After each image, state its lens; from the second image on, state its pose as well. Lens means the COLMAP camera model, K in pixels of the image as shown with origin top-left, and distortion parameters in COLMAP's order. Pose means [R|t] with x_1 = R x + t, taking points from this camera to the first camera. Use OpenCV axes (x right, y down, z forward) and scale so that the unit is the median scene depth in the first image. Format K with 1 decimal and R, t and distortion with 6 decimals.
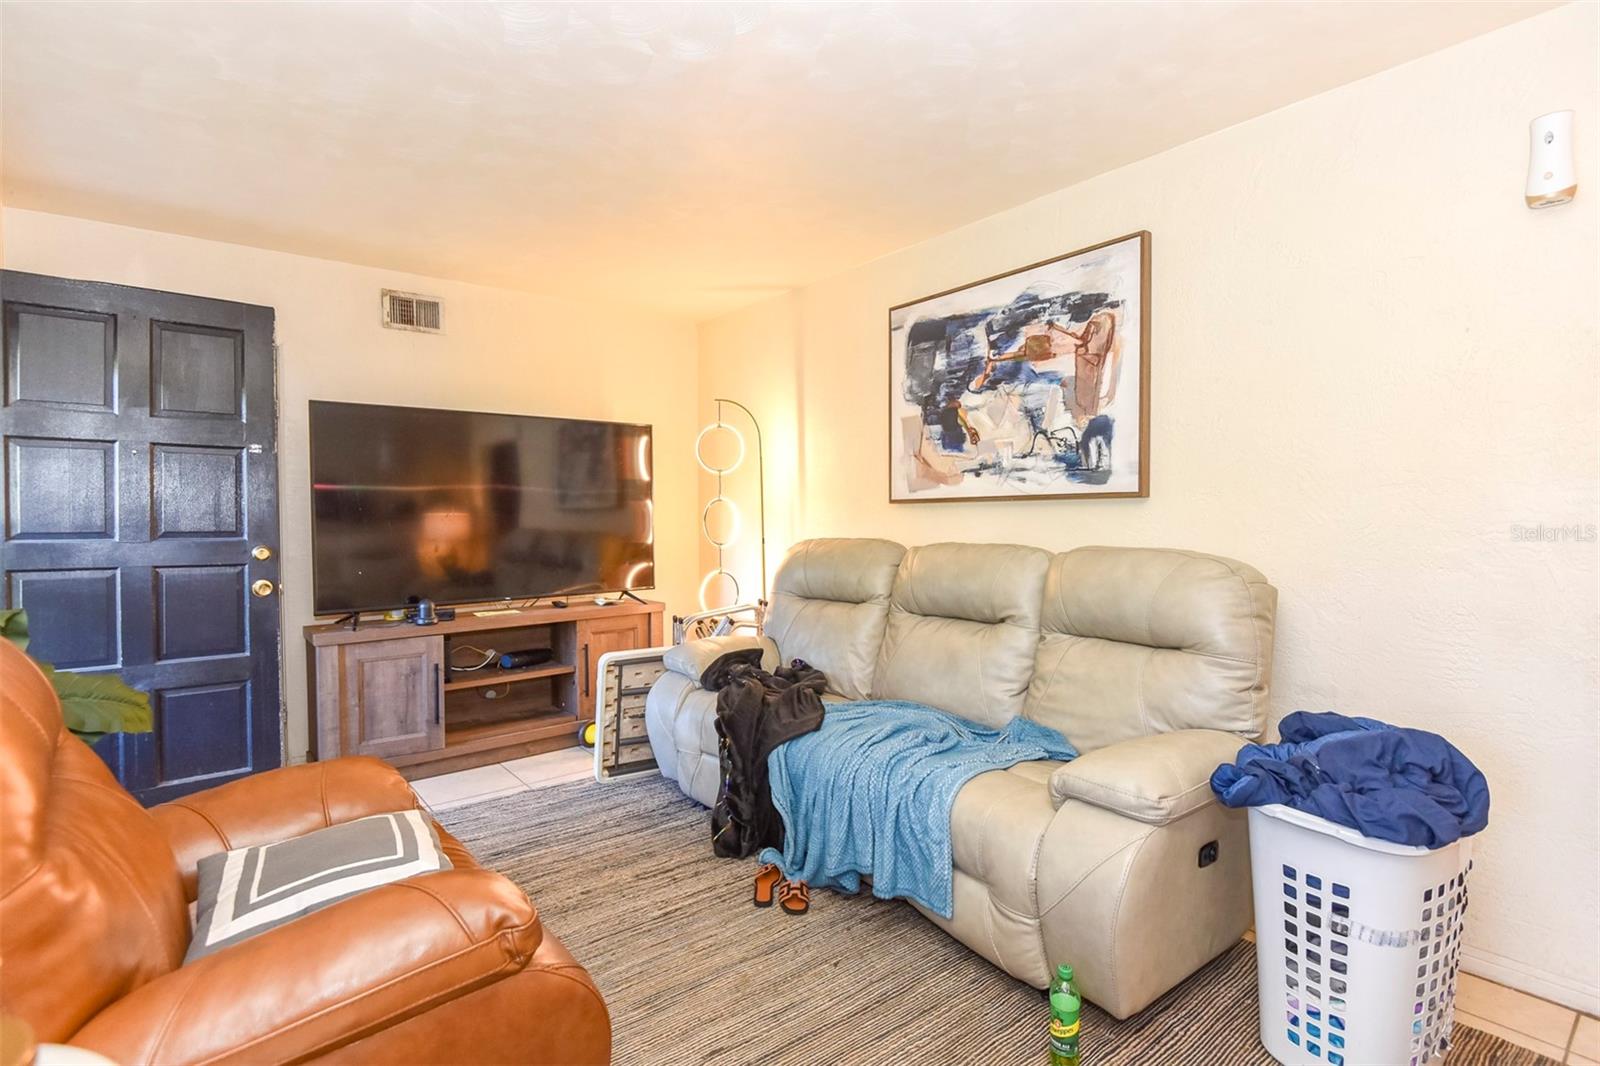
lens RADIAL K [[773.7, 0, 800.0], [0, 773.7, 533.0], [0, 0, 1]] dist [-0.000862, -0.000228]
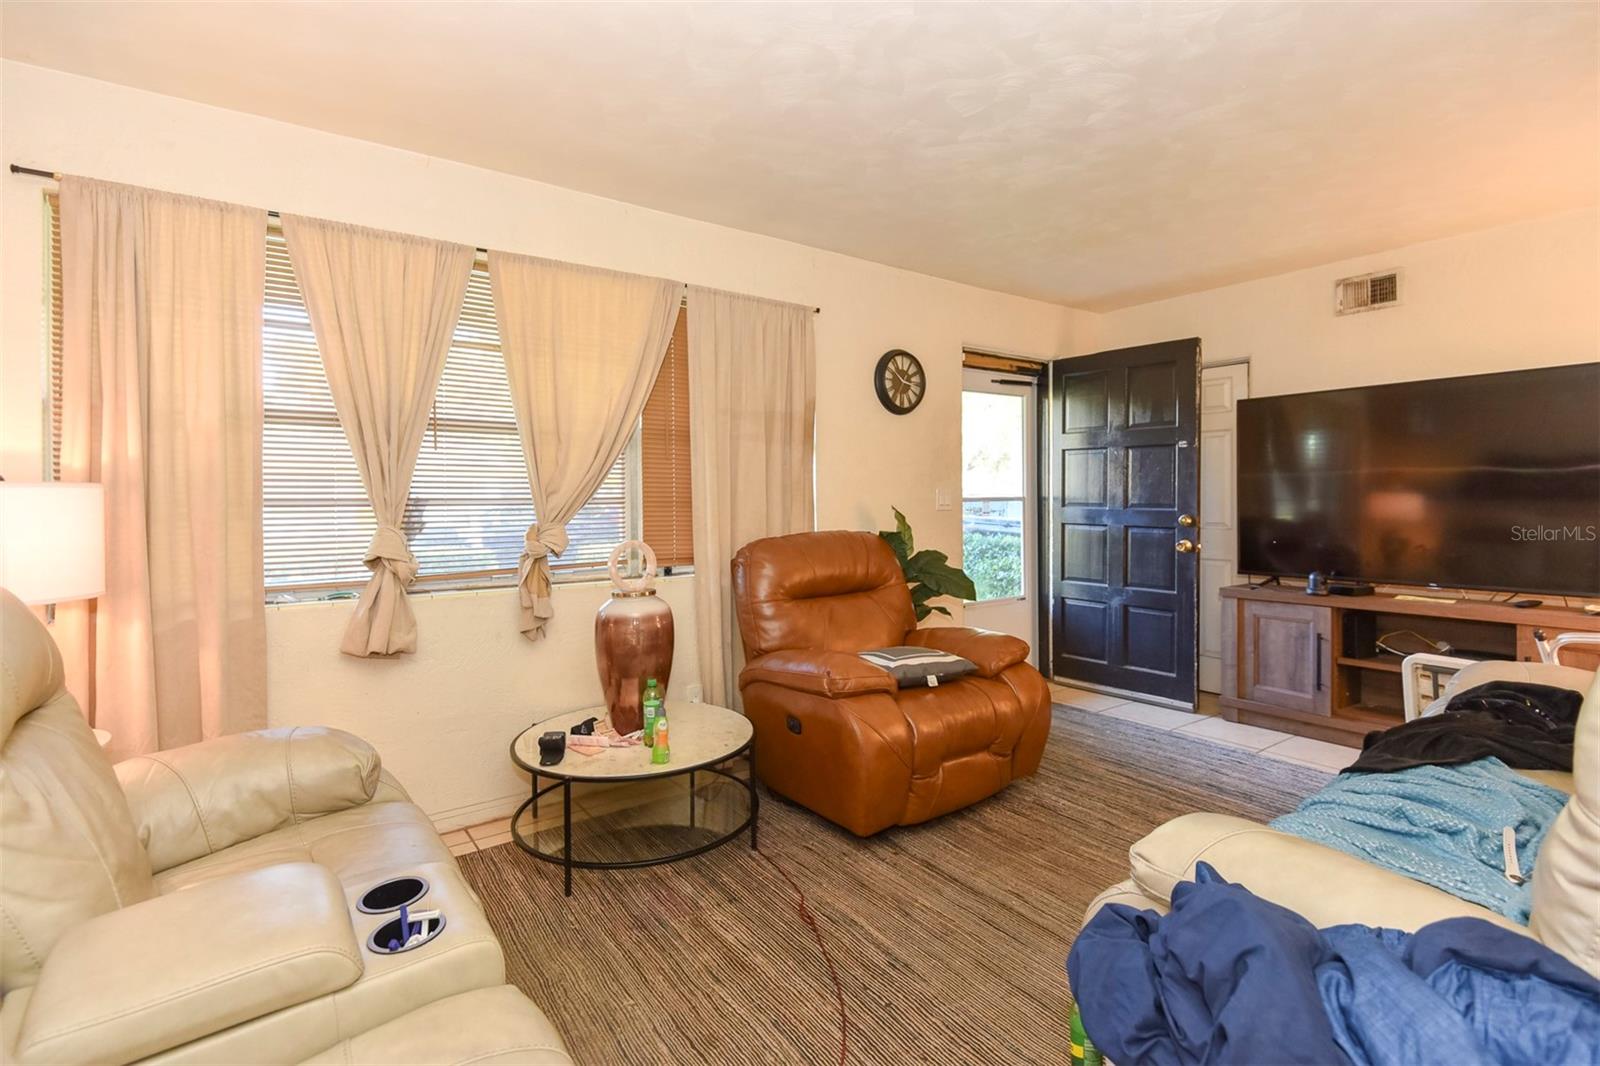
lens RADIAL K [[751.6, 0, 795.7], [0, 751.6, 515.5], [0, 0, 1]] dist [0.004157, -0.014635]
pose [[-0.055328, 0.024917, -0.998157, 0.607922], [-0.021031, 0.999438, 0.026115, -0.002934], [0.998247, 0.022437, -0.054772, 0.353139]]
